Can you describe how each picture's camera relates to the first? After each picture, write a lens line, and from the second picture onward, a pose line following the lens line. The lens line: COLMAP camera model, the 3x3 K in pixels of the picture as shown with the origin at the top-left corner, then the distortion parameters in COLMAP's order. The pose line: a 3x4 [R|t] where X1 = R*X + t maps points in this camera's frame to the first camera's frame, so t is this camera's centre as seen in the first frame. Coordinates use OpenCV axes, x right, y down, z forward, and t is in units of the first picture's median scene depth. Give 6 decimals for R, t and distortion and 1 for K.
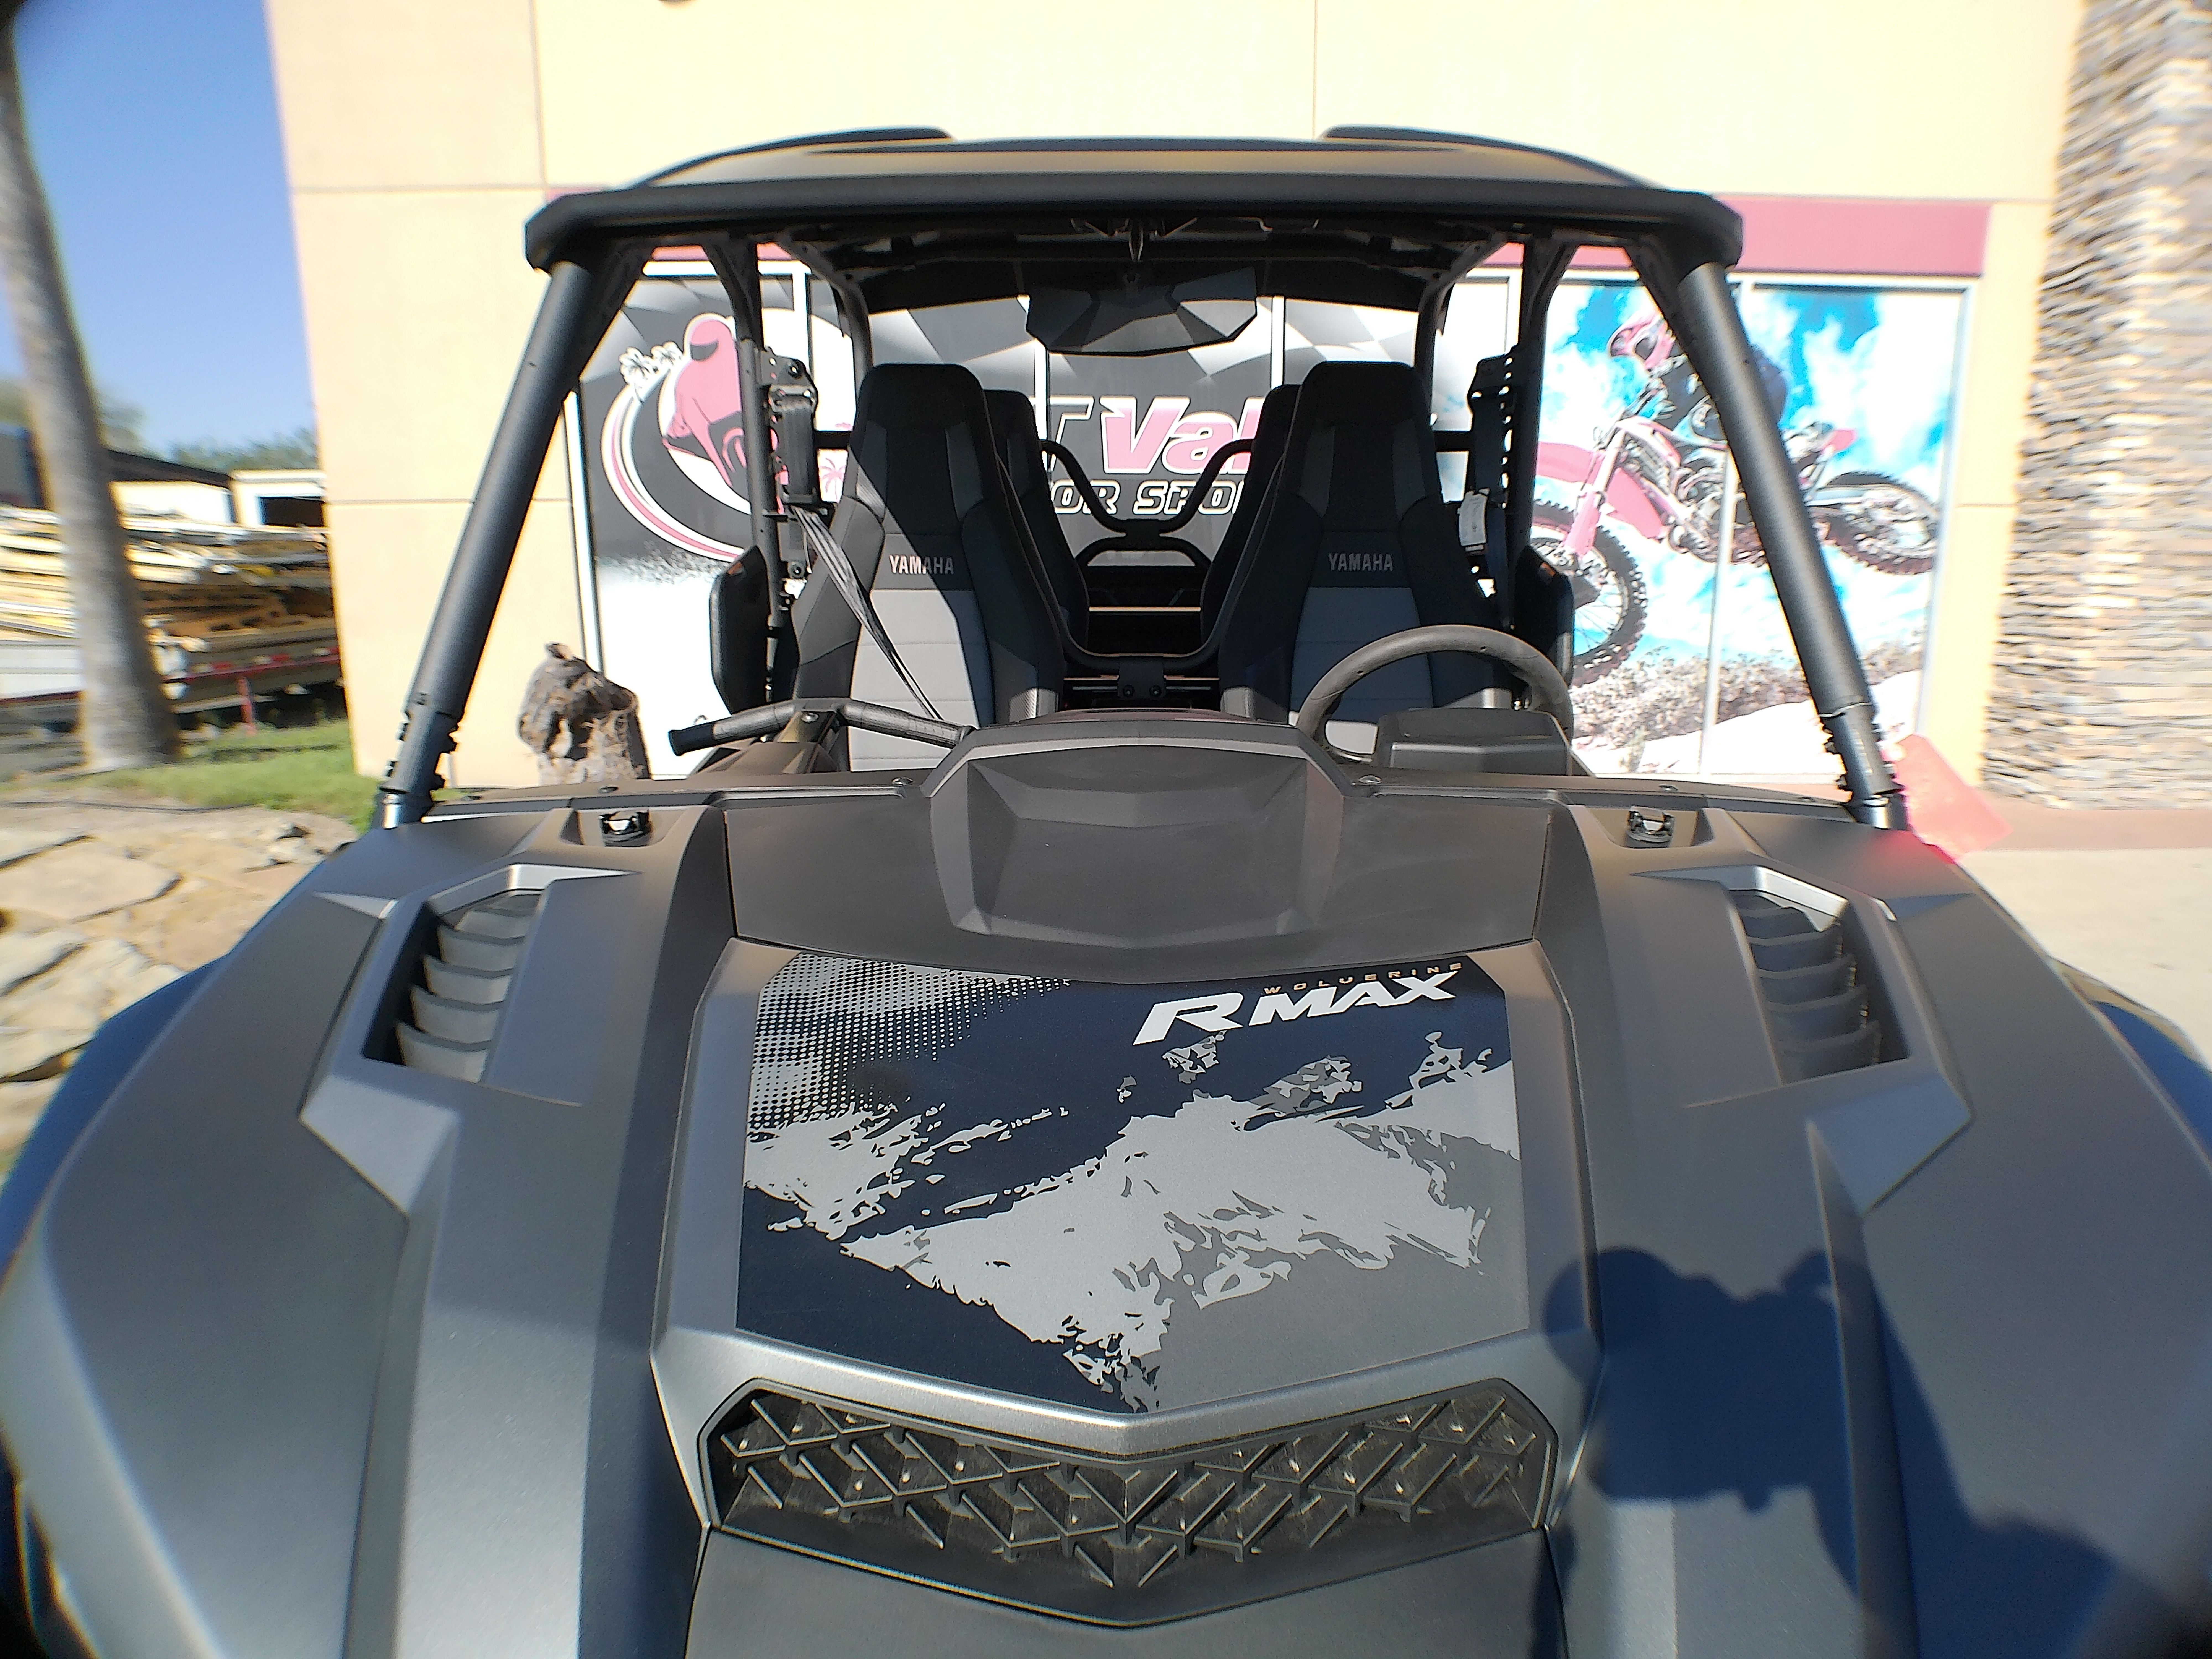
lens RADIAL K [[1202.0, 0, 1116.5], [0, 1202.0, 835.5], [0, 0, 1]] dist [-0.058271, 0.023258]
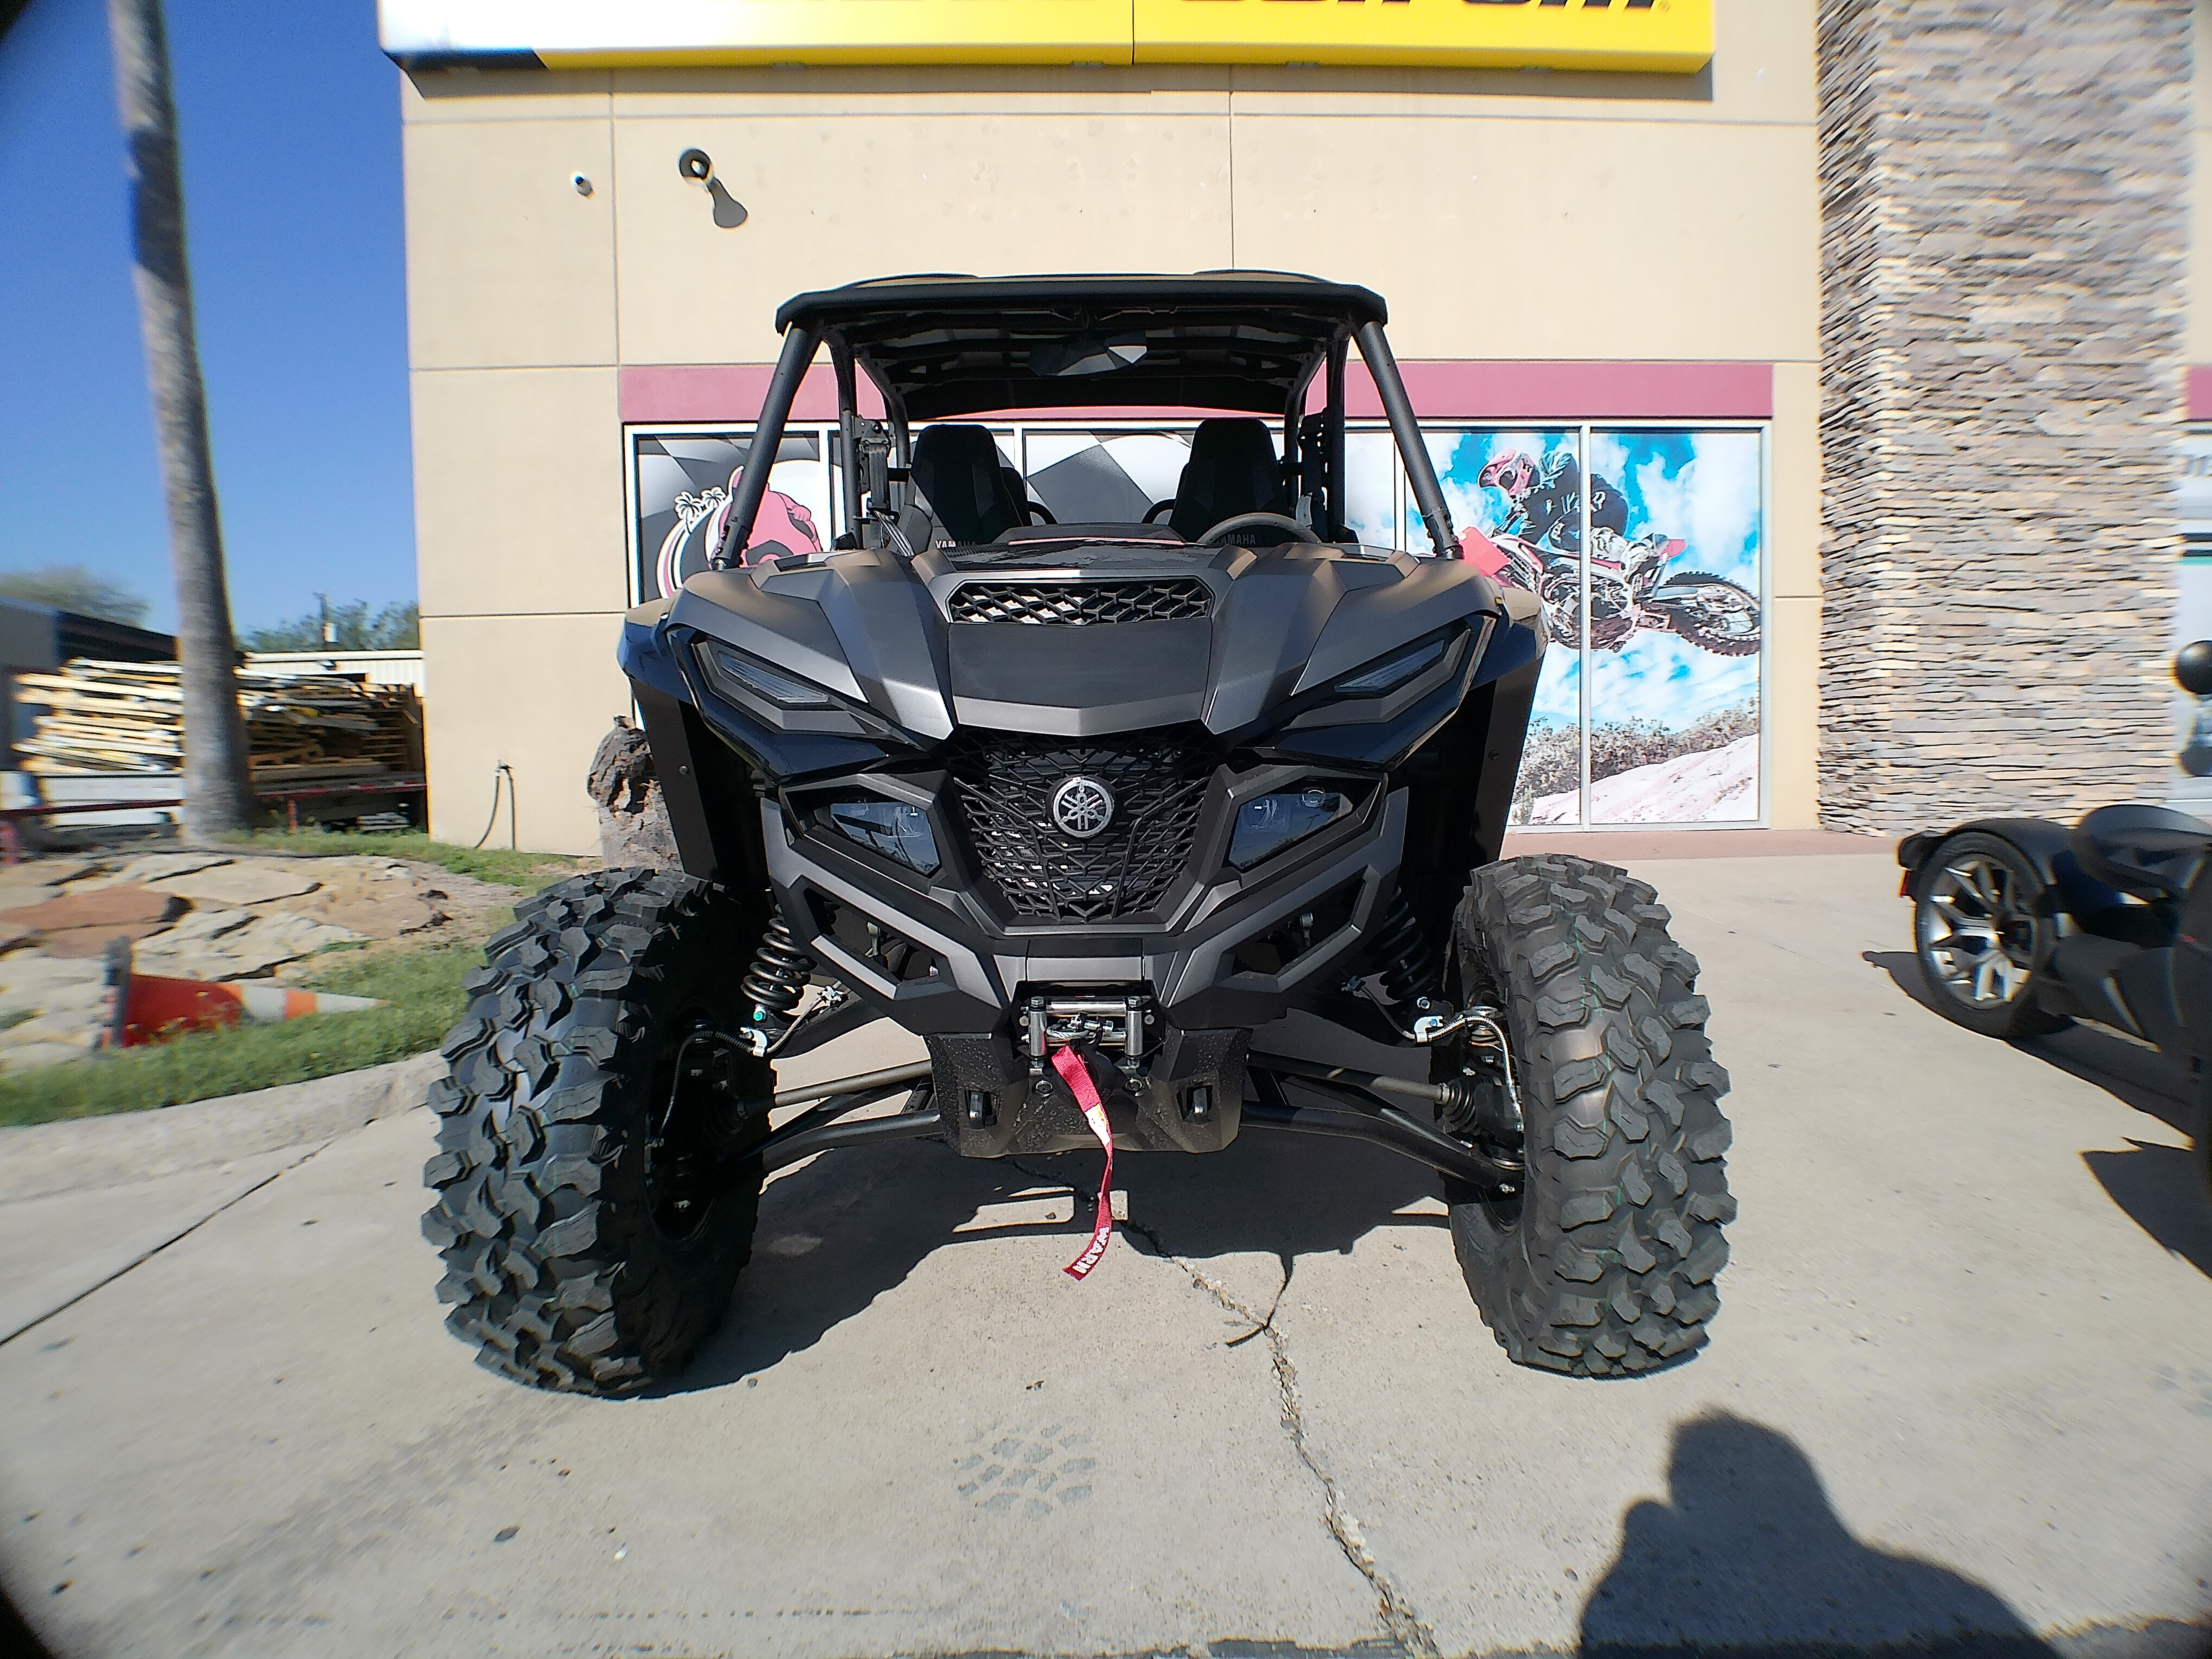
lens RADIAL K [[1190.1, 0, 1102.3], [0, 1190.1, 828.9], [0, 0, 1]] dist [-0.036563, 0.009015]
pose [[0.999820, -0.014535, 0.012201, 0.001952], [0.016204, 0.988518, -0.150229, 0.133026], [-0.009878, 0.150400, 0.988576, -0.171840]]
